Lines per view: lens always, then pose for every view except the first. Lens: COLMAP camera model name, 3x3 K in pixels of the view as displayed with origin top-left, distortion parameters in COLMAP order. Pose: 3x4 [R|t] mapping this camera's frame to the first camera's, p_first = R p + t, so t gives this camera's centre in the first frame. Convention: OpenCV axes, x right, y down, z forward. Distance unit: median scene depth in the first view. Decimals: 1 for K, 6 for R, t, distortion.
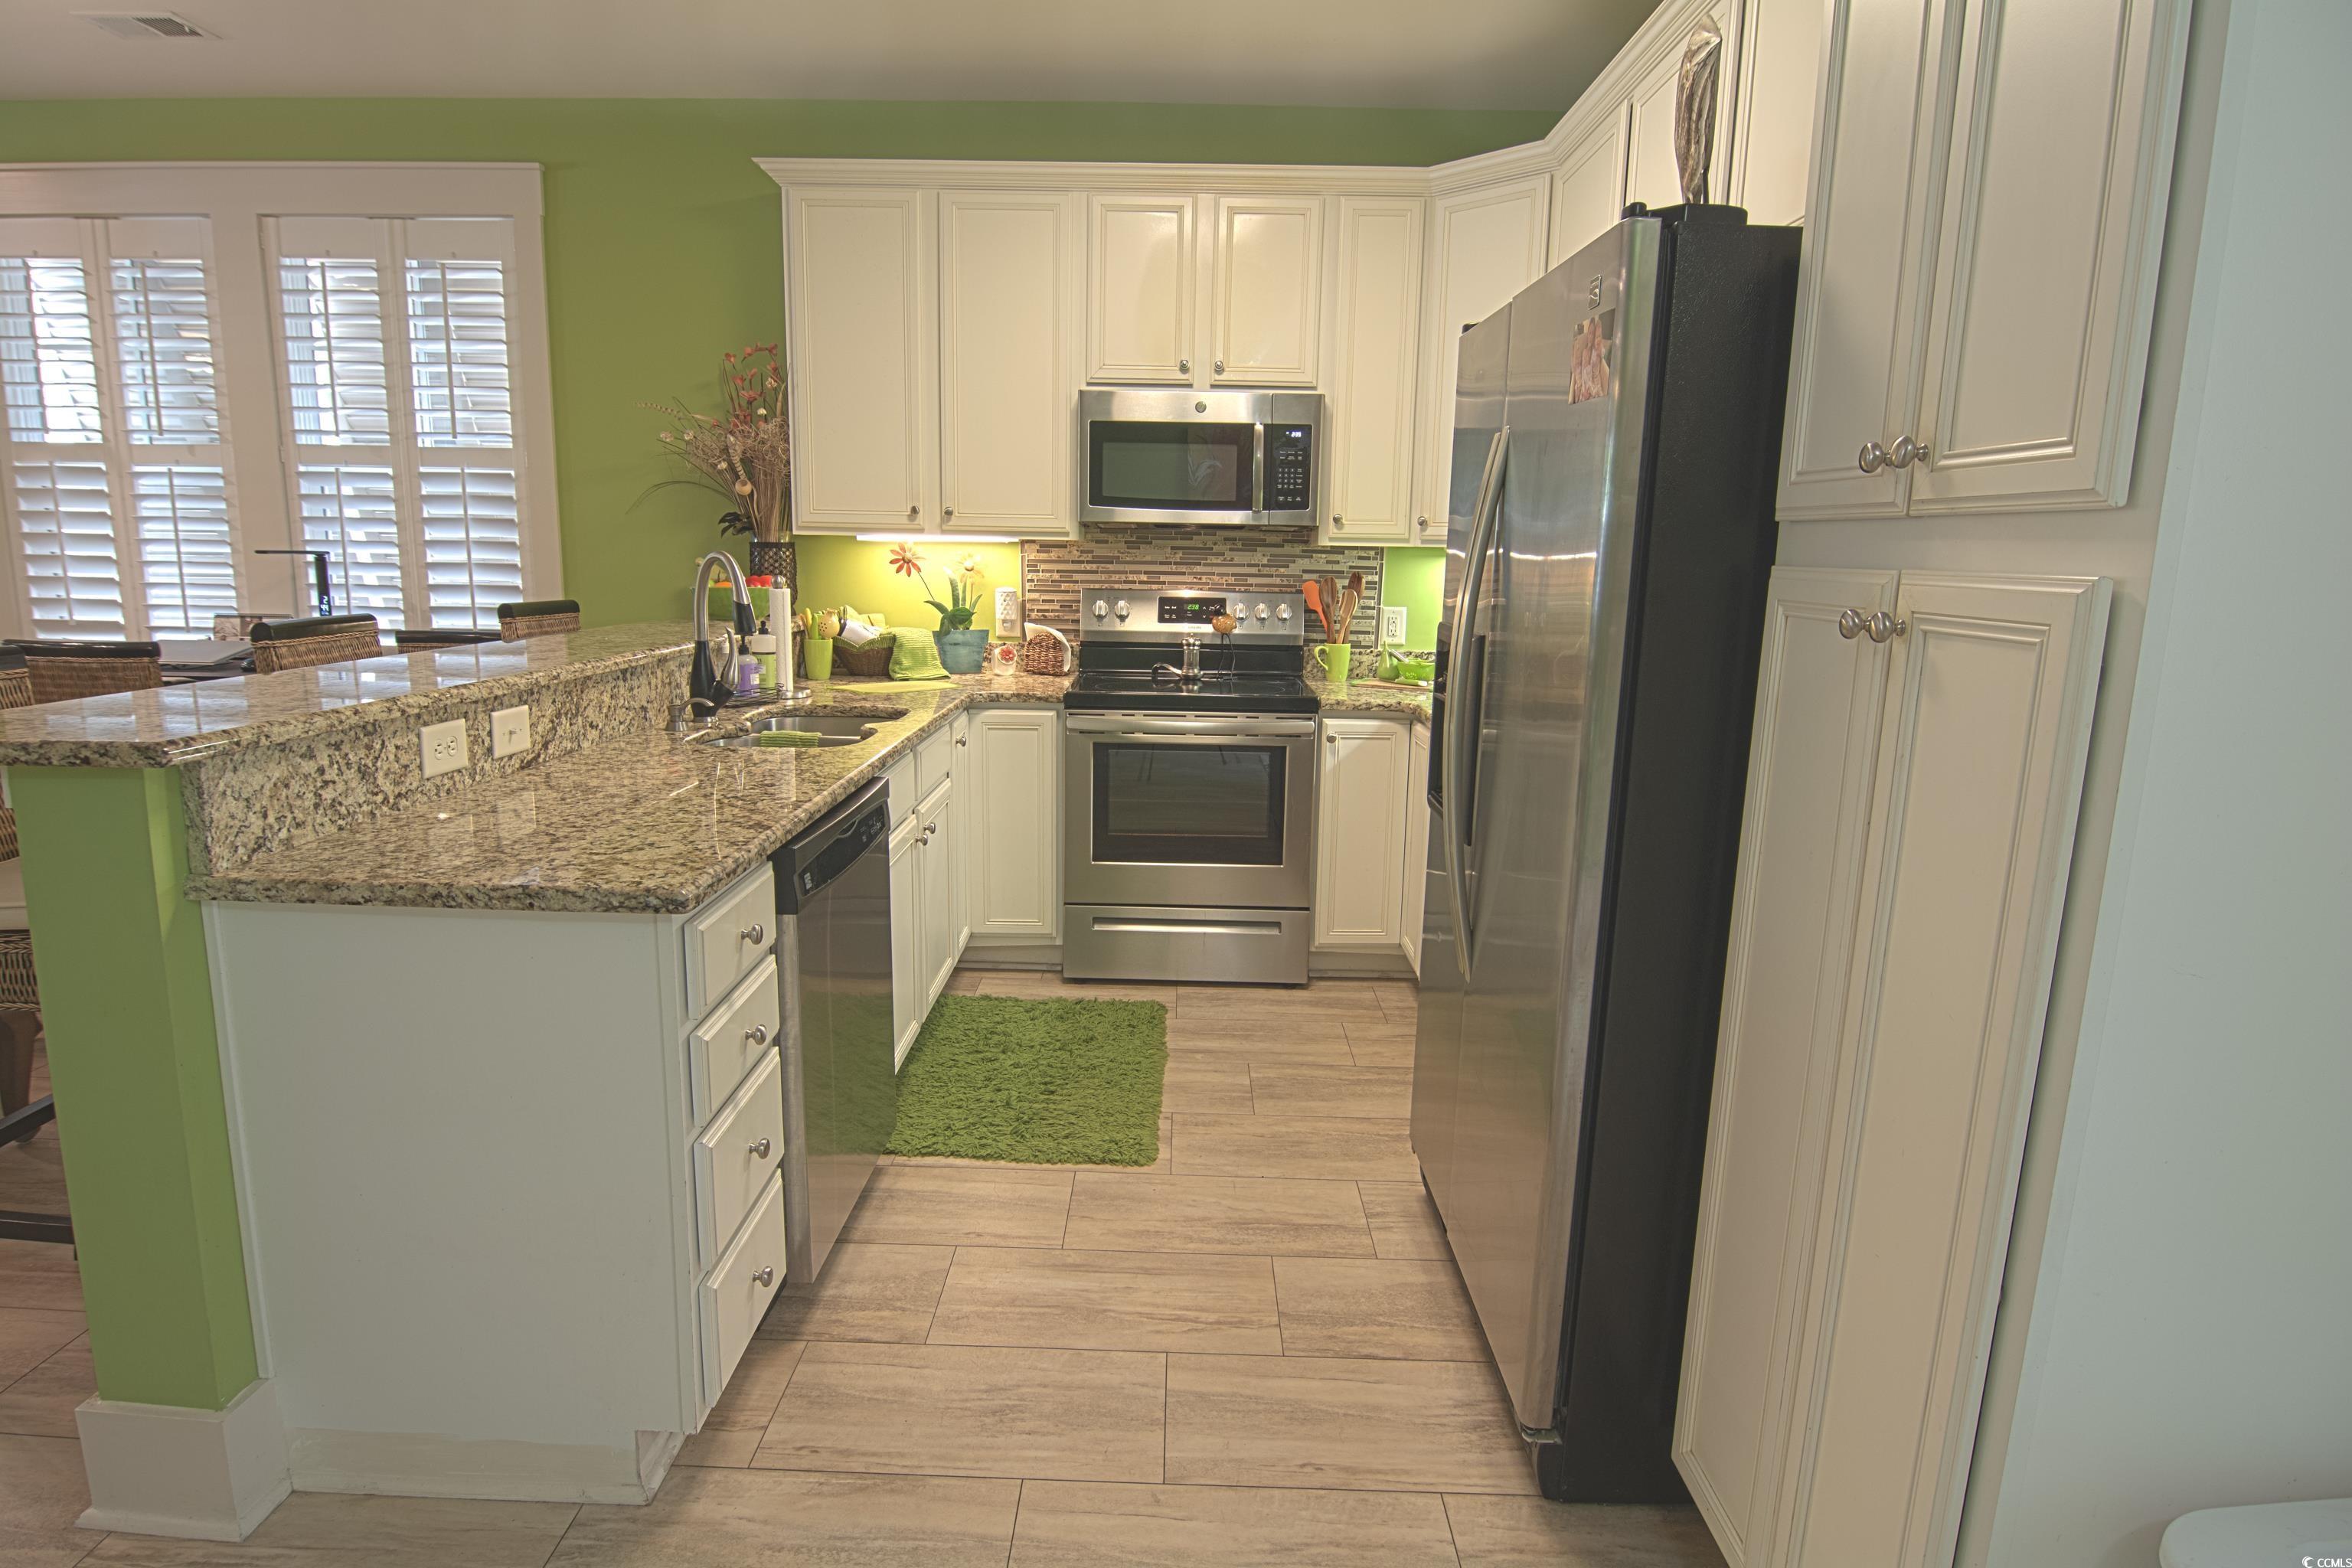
lens RADIAL K [[1244.8, 0, 1165.8], [0, 1244.8, 782.4], [0, 0, 1]] dist [-0.008695, -0.010482]
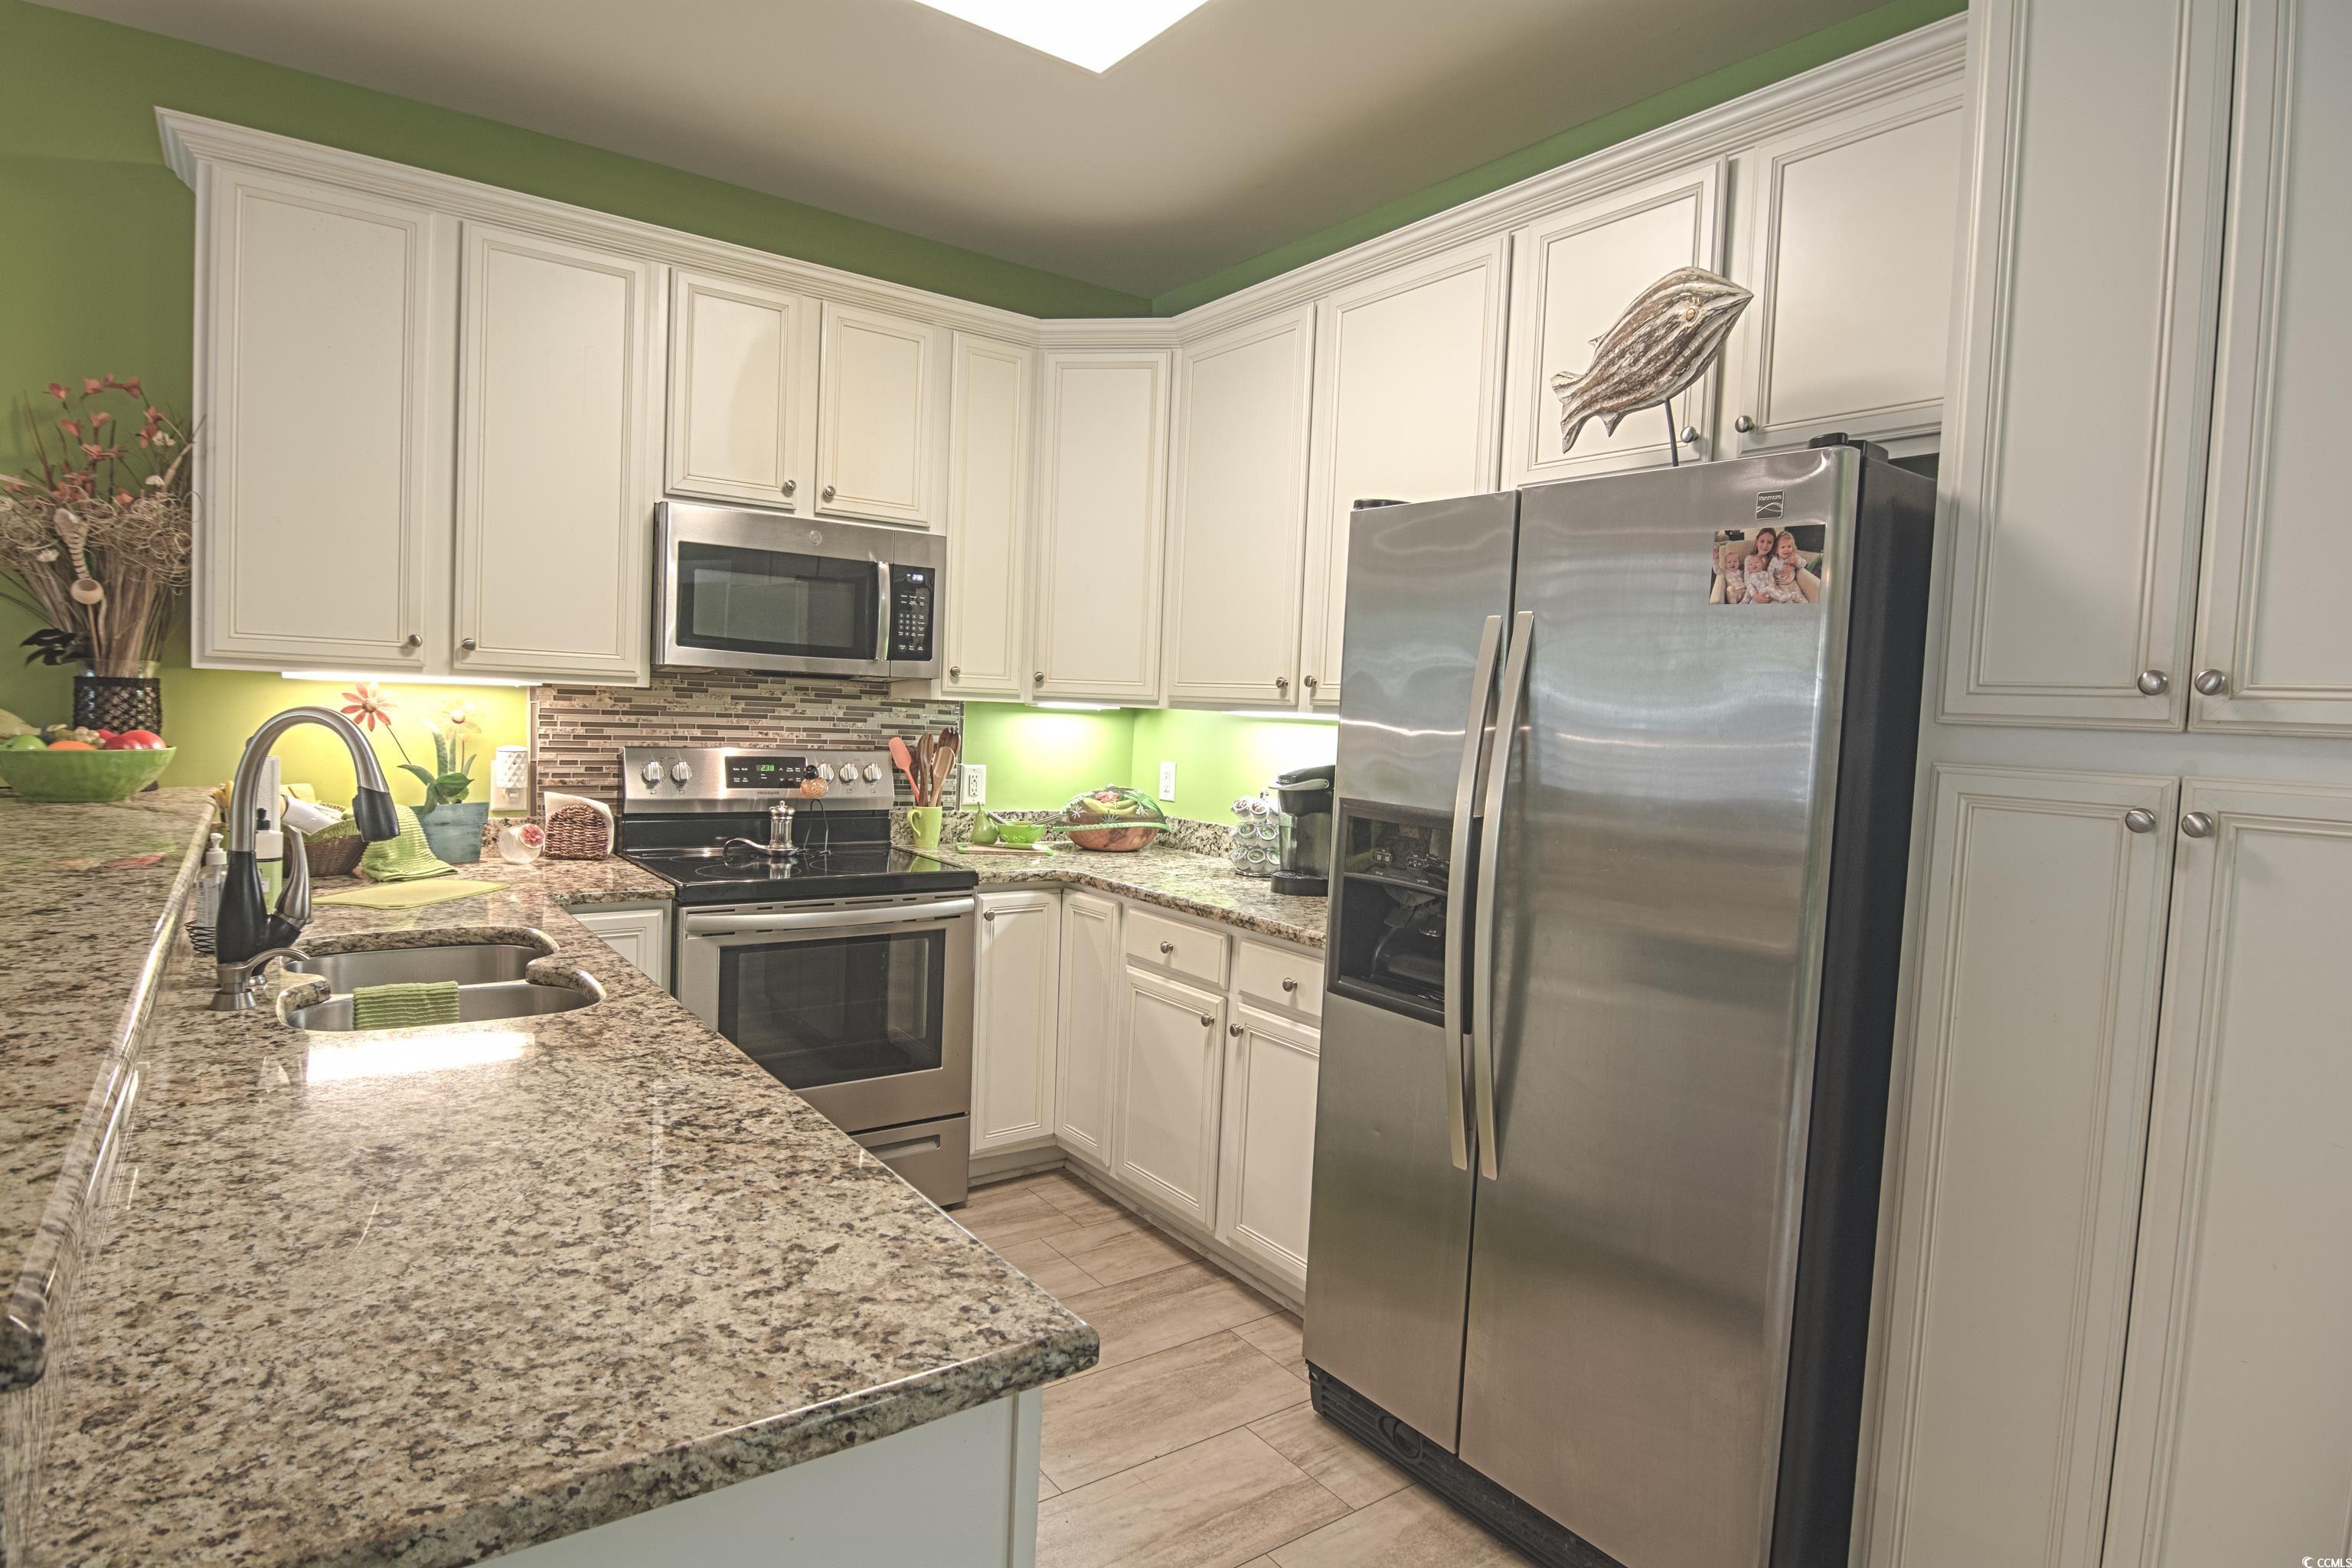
lens RADIAL K [[1244.8, 0, 1165.8], [0, 1244.8, 782.4], [0, 0, 1]] dist [-0.008695, -0.010482]
pose [[0.803677, -0.020520, 0.594712, -0.272266], [0.083461, 0.993413, -0.078511, -0.045927], [-0.589184, 0.112733, 0.800096, 0.185877]]
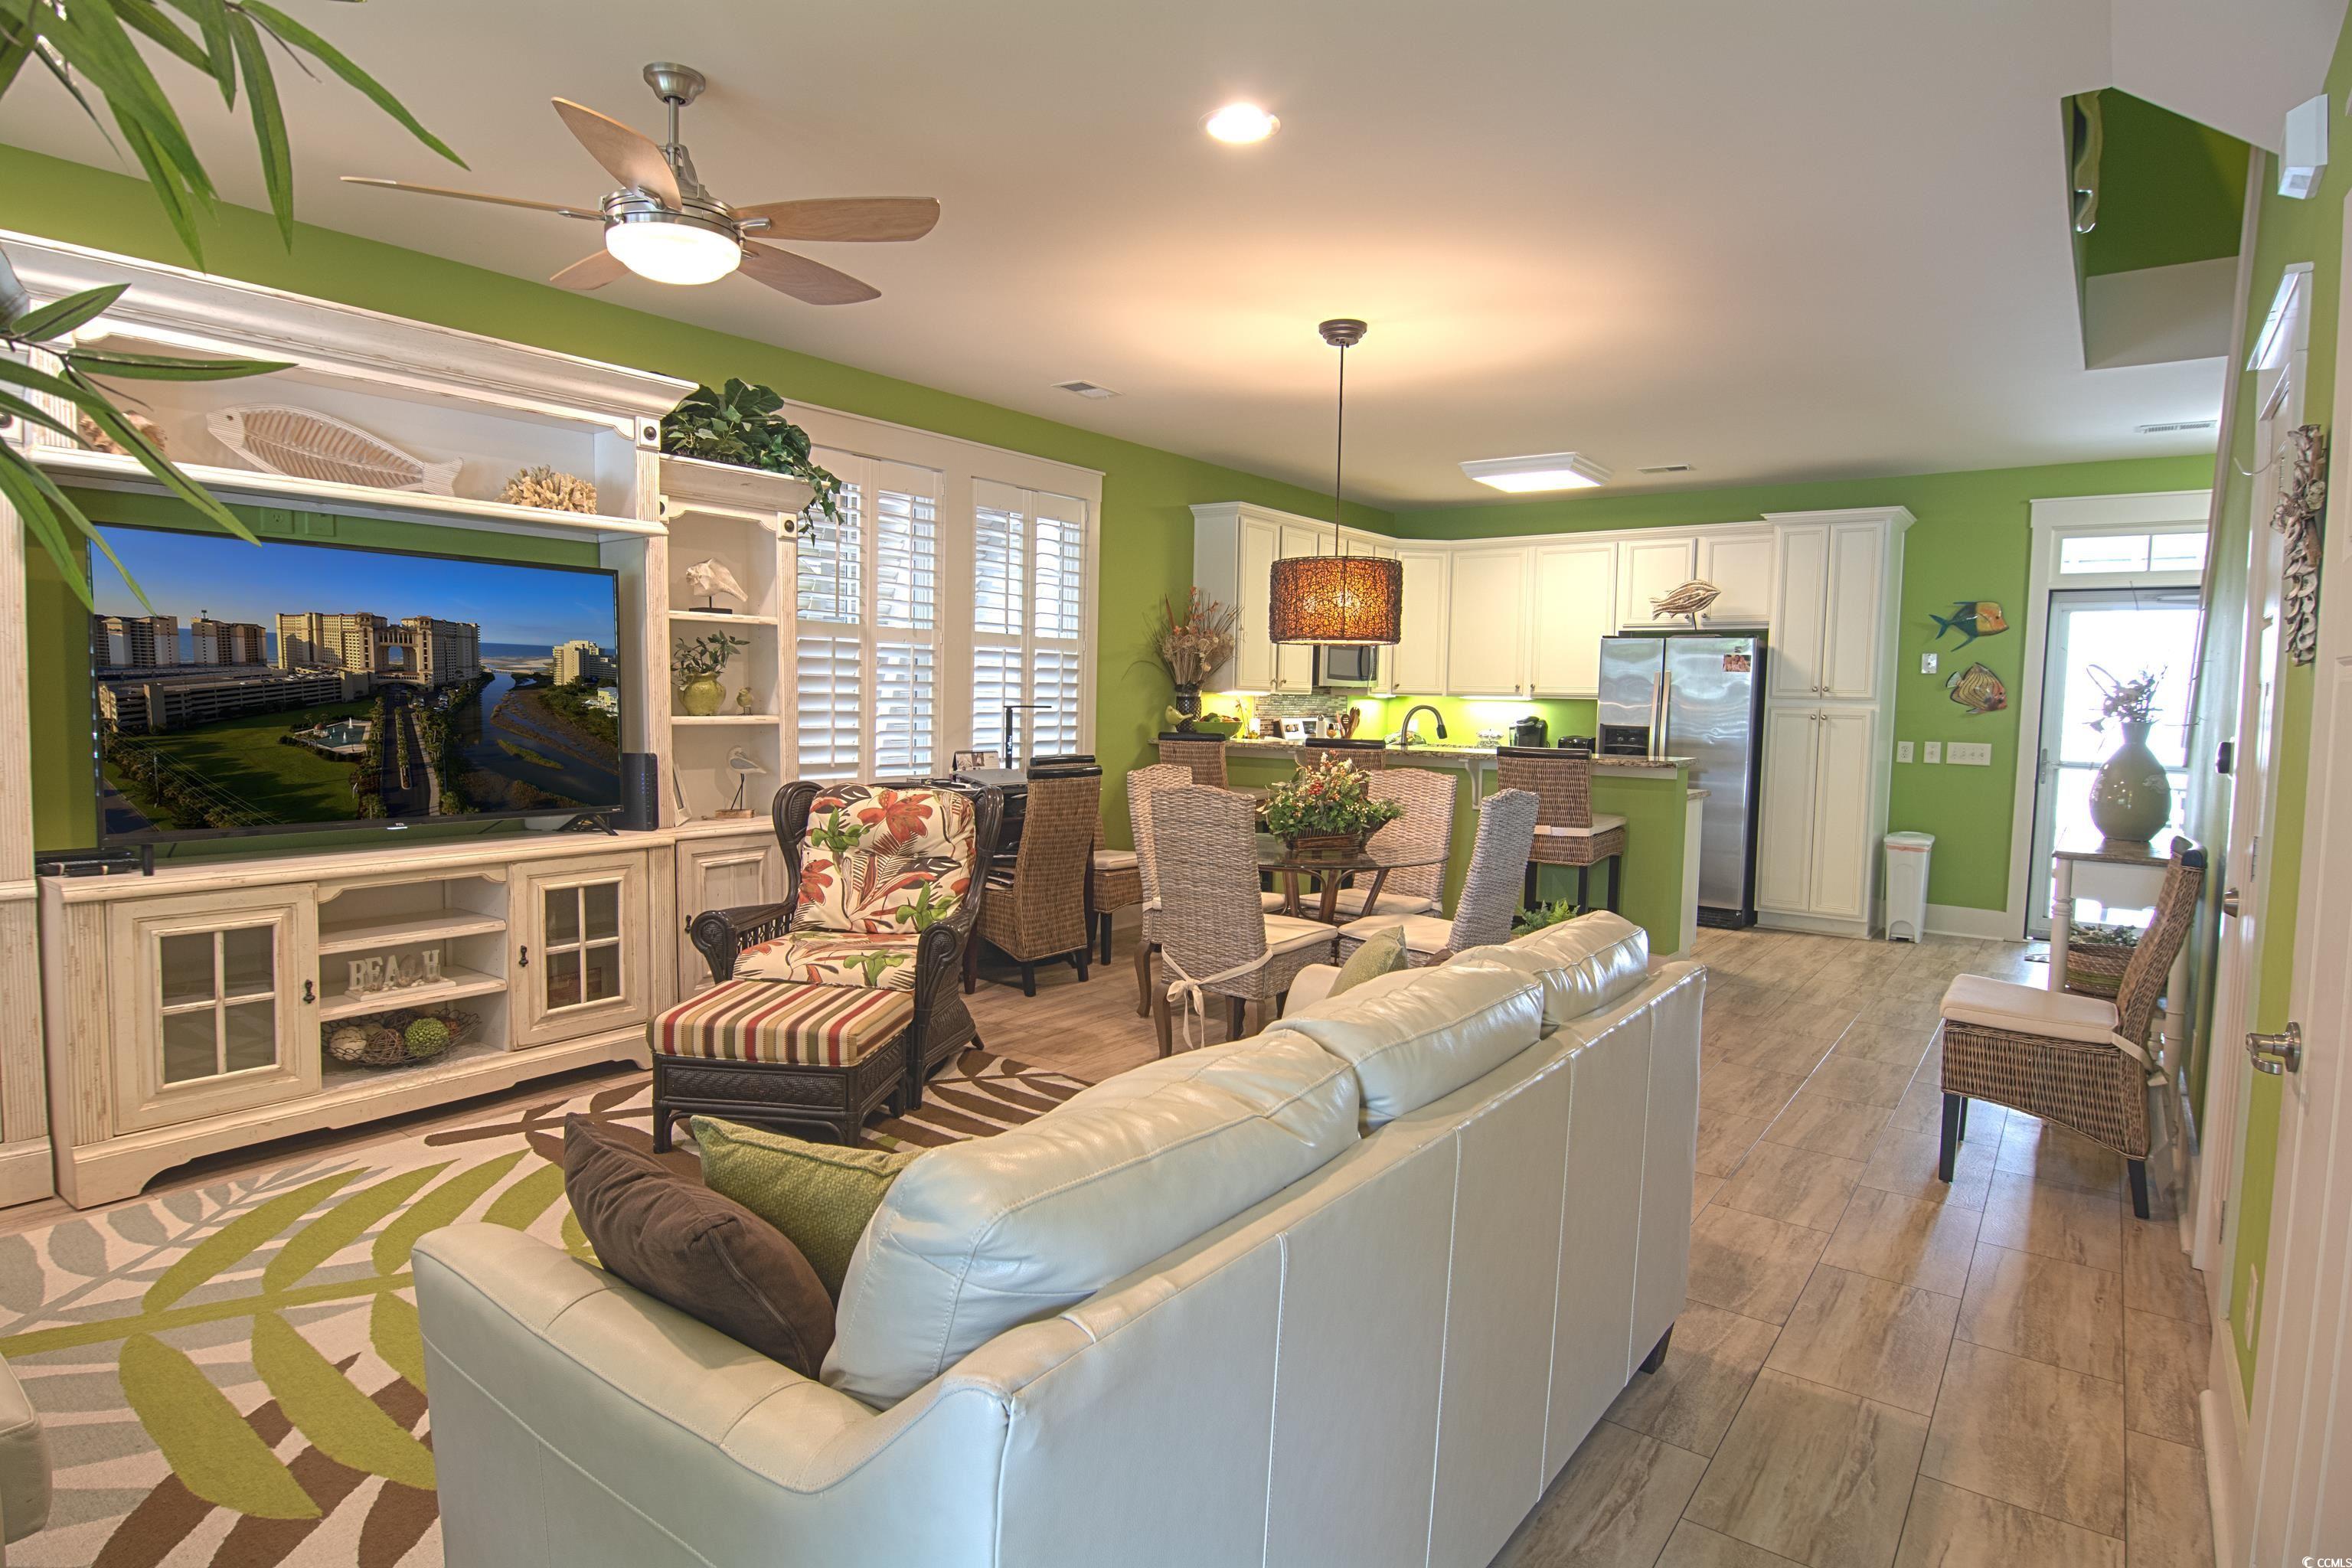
lens RADIAL K [[1244.8, 0, 1165.8], [0, 1244.8, 782.4], [0, 0, 1]] dist [-0.008695, -0.010482]
pose [[0.597153, -0.067439, 0.799287, -1.829685], [0.142861, 0.989470, -0.023248, -0.038149], [-0.789303, 0.128070, 0.600499, -0.018804]]
